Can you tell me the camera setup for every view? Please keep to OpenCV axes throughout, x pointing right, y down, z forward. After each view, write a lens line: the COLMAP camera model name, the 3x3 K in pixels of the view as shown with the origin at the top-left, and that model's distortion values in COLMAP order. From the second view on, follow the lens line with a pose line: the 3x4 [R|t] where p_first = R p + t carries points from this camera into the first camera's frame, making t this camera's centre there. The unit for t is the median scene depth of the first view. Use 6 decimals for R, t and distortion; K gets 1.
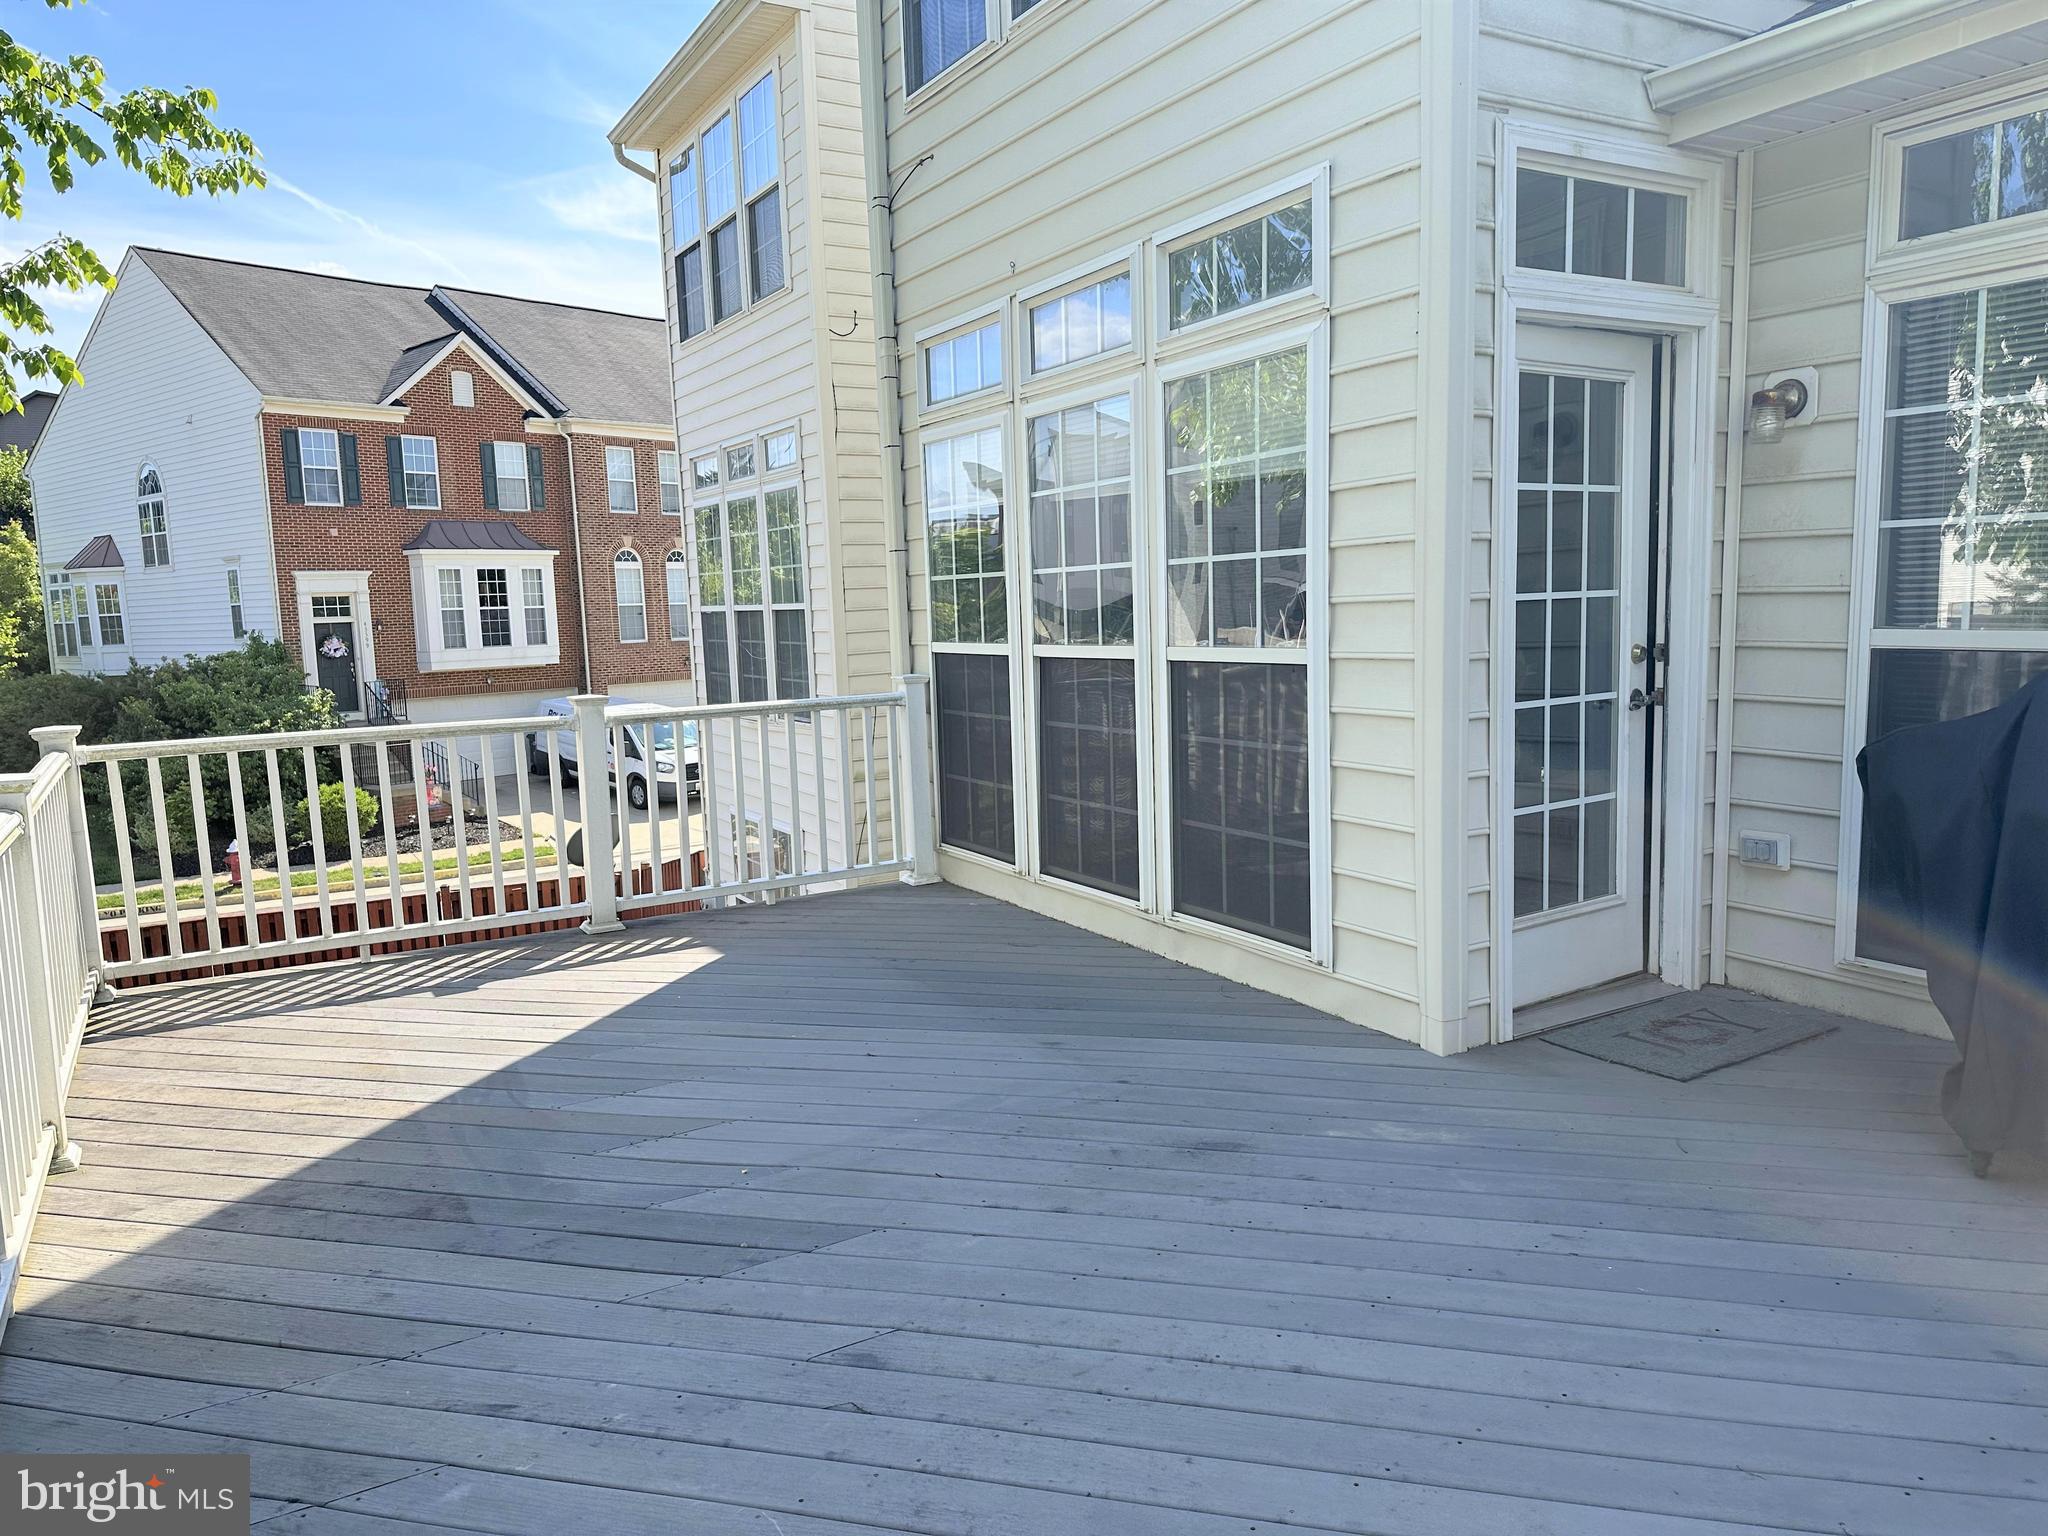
lens RADIAL K [[1430.6, 0, 1029.7], [0, 1430.6, 773.9], [0, 0, 1]] dist [0.050330, -0.054194]
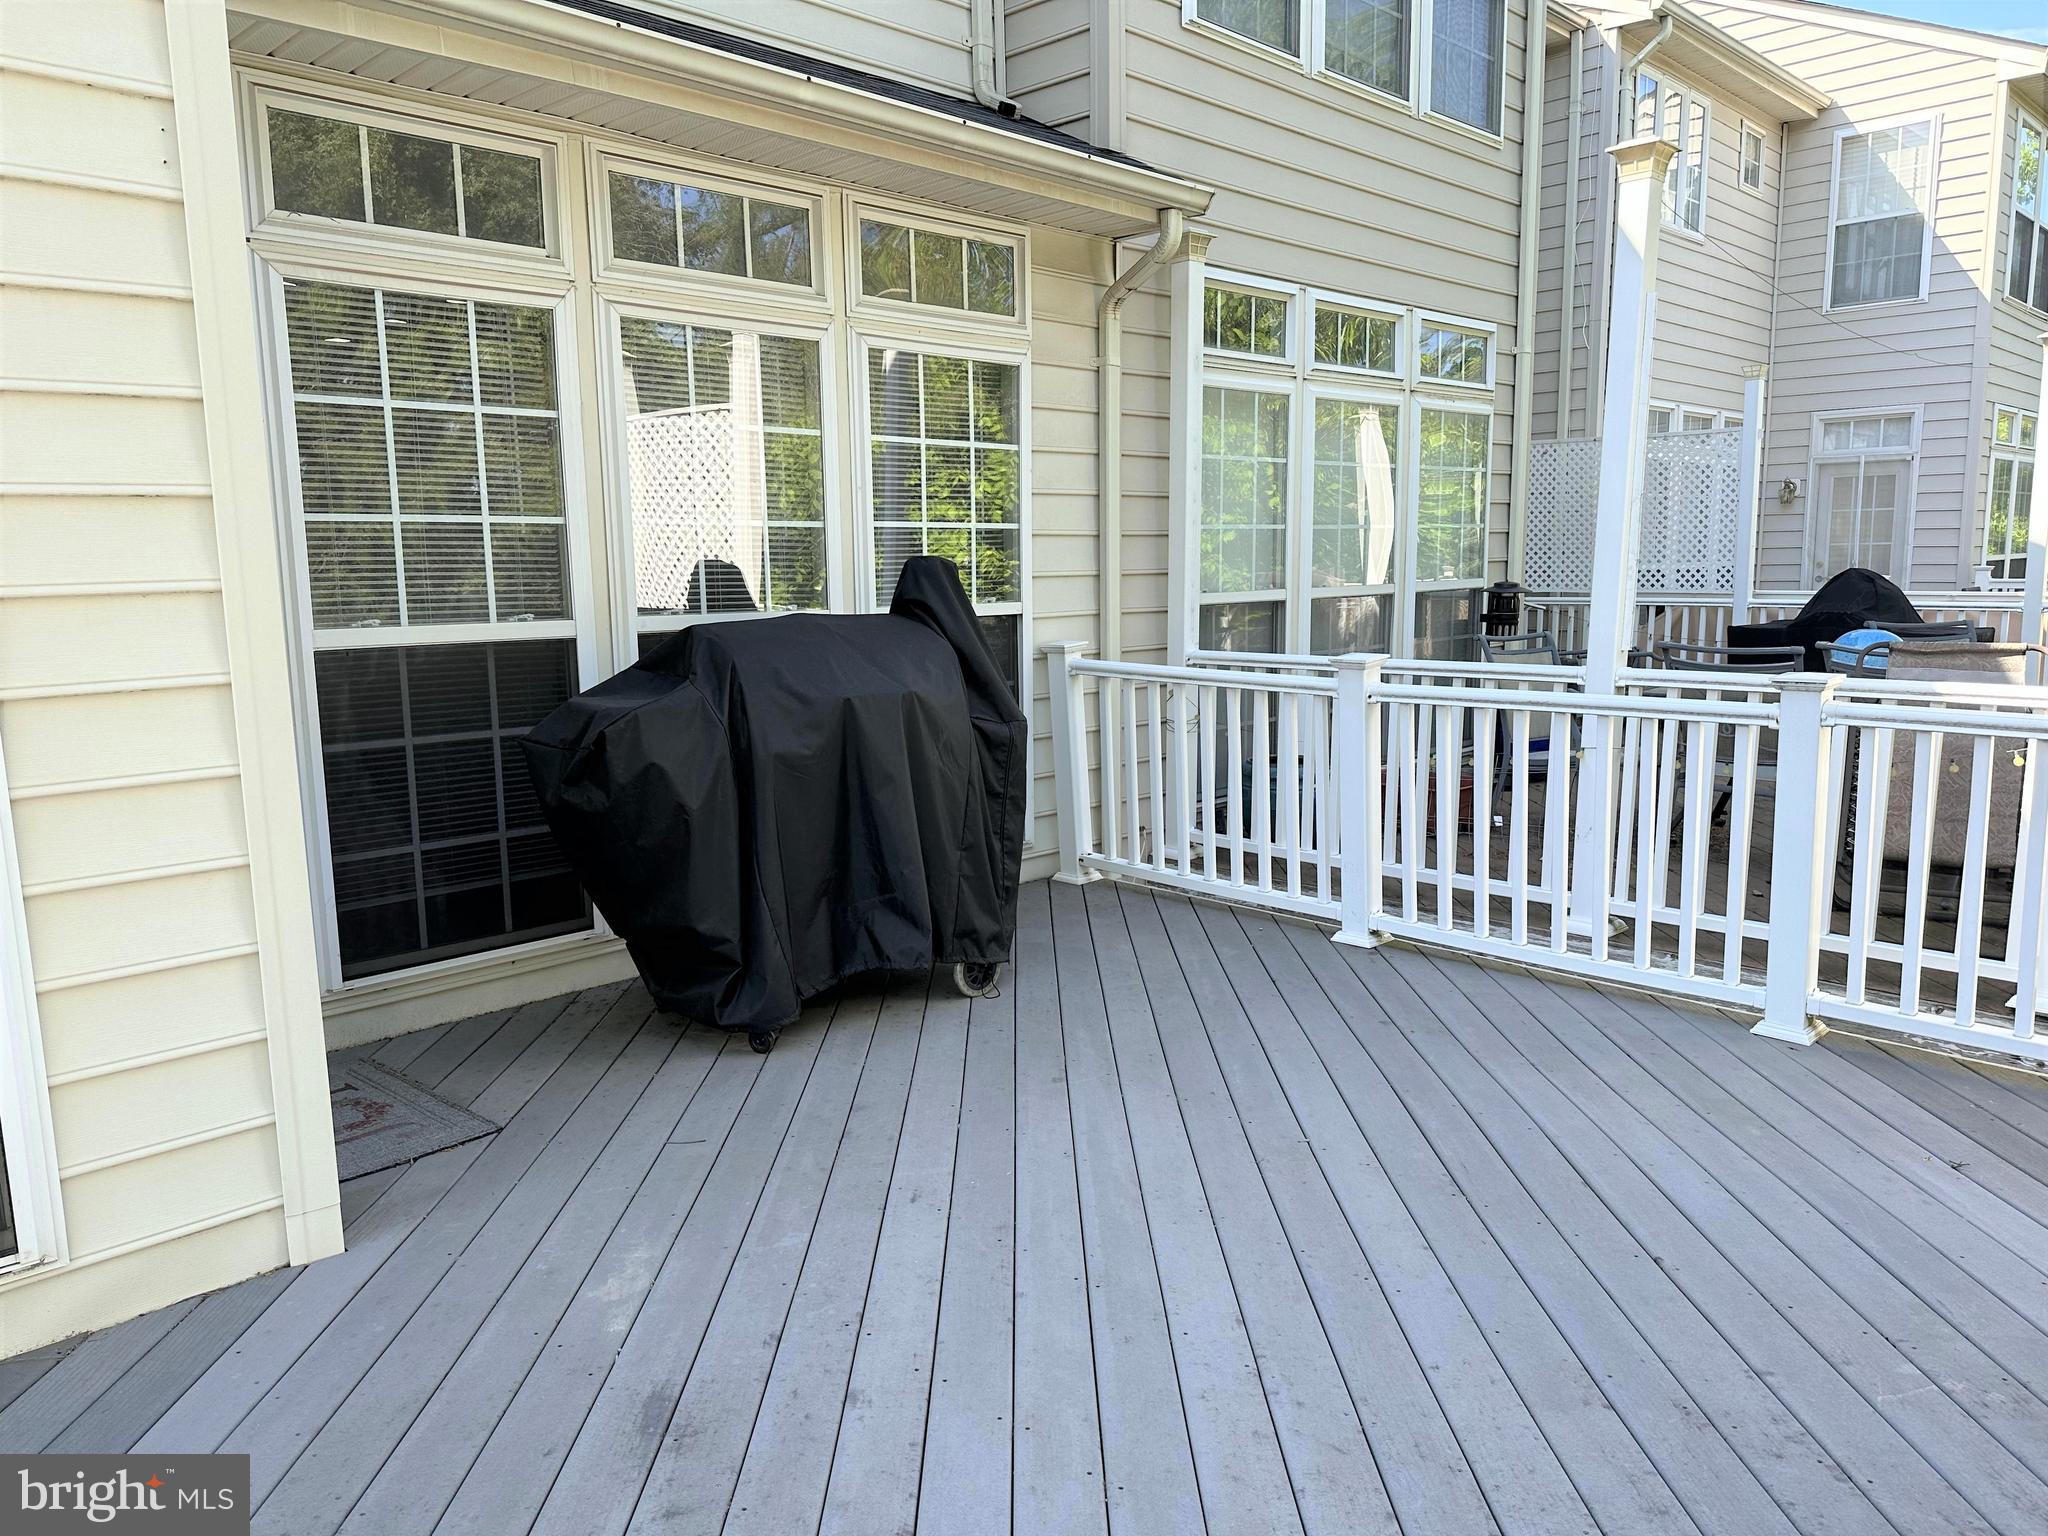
lens RADIAL K [[1430.6, 0, 1028.4], [0, 1430.6, 763.4], [0, 0, 1]] dist [0.050330, -0.054194]
pose [[-0.252378, -0.108806, 0.961492, -0.502355], [0.140121, 0.979075, 0.147575, -0.103260], [-0.957430, 0.171970, -0.231851, 0.921539]]
